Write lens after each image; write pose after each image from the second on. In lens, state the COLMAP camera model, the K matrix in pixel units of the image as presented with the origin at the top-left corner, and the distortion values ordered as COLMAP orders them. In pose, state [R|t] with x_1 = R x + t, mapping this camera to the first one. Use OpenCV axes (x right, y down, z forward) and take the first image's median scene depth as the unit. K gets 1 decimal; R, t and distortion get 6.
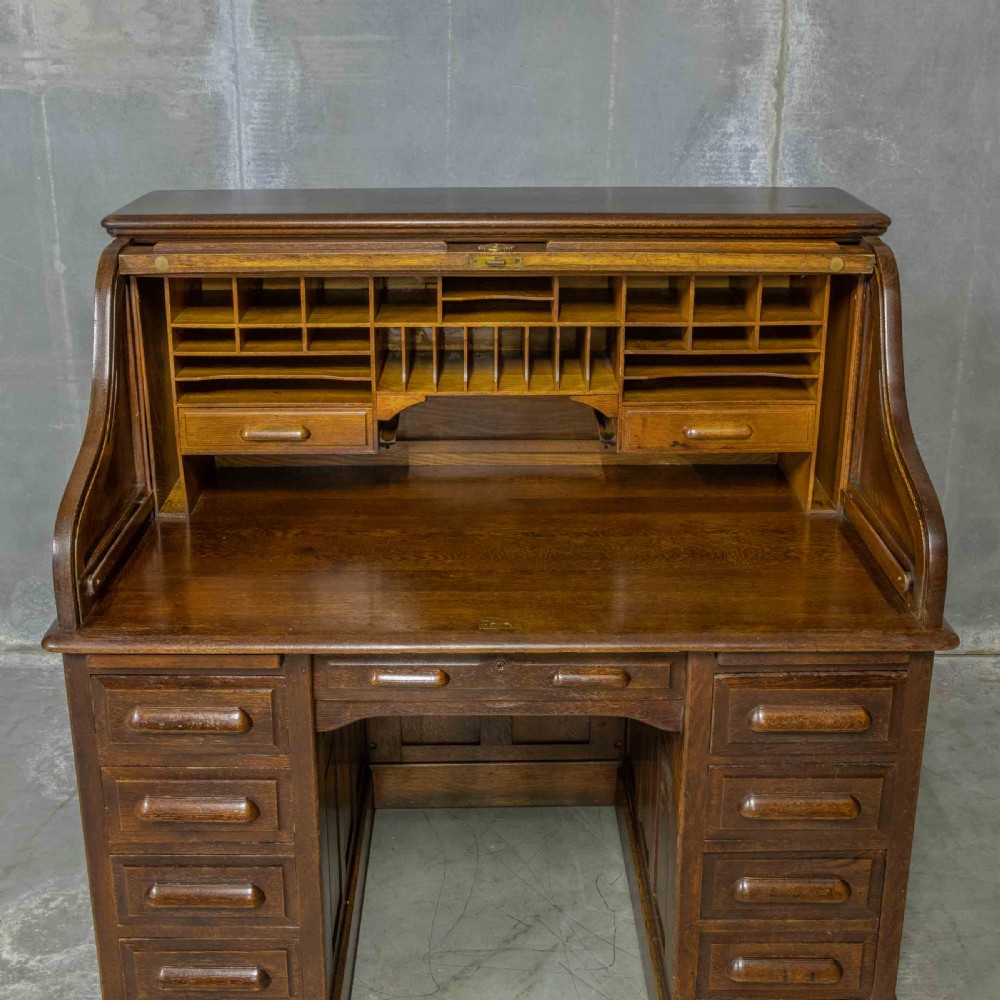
lens RADIAL K [[1266.9, 0, 500.4], [0, 1266.9, 420.9], [0, 0, 1]] dist [-0.066177, 0.058607]
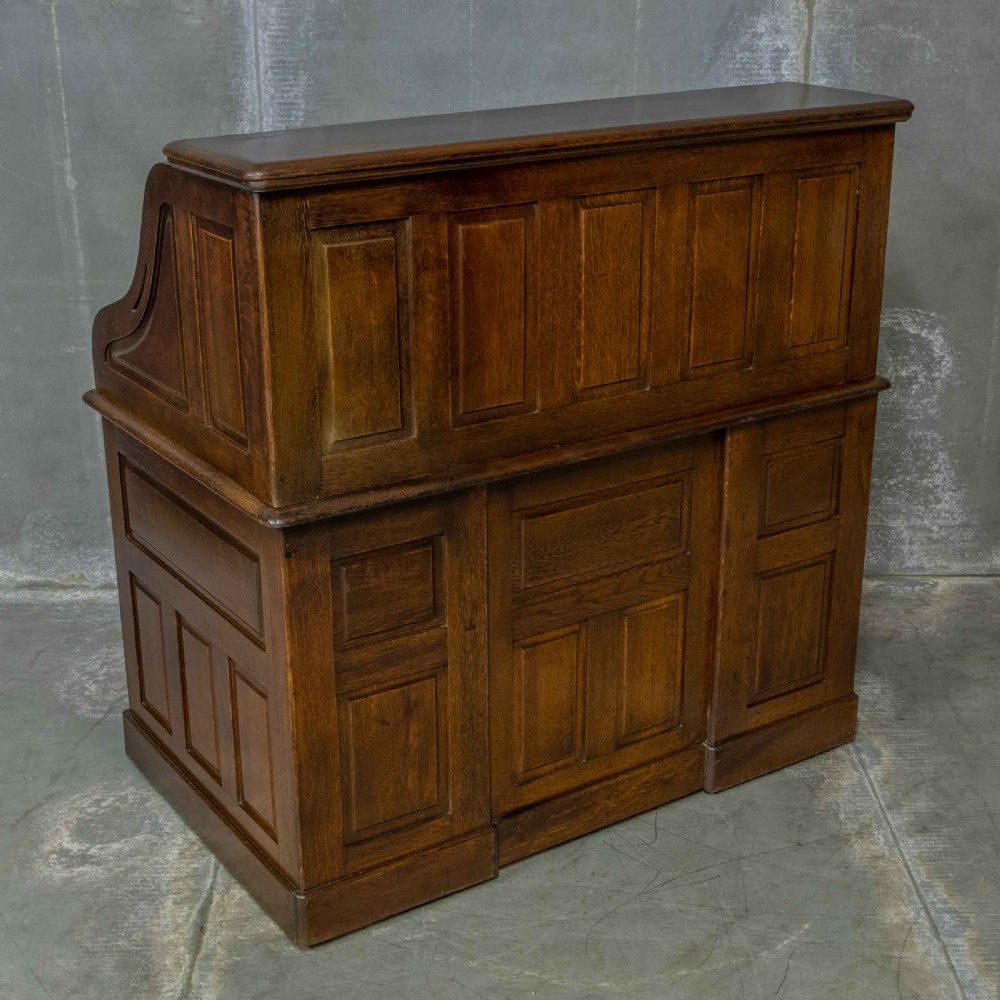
lens RADIAL K [[1661.6, 0, 488.6], [0, 1661.6, 495.9], [0, 0, 1]] dist [-0.054691, 0.092006]
pose [[0.999788, -0.018315, 0.009366, -0.046751], [0.017760, 0.998259, 0.056249, 0.053297], [-0.010380, -0.056071, 0.998373, -0.294516]]
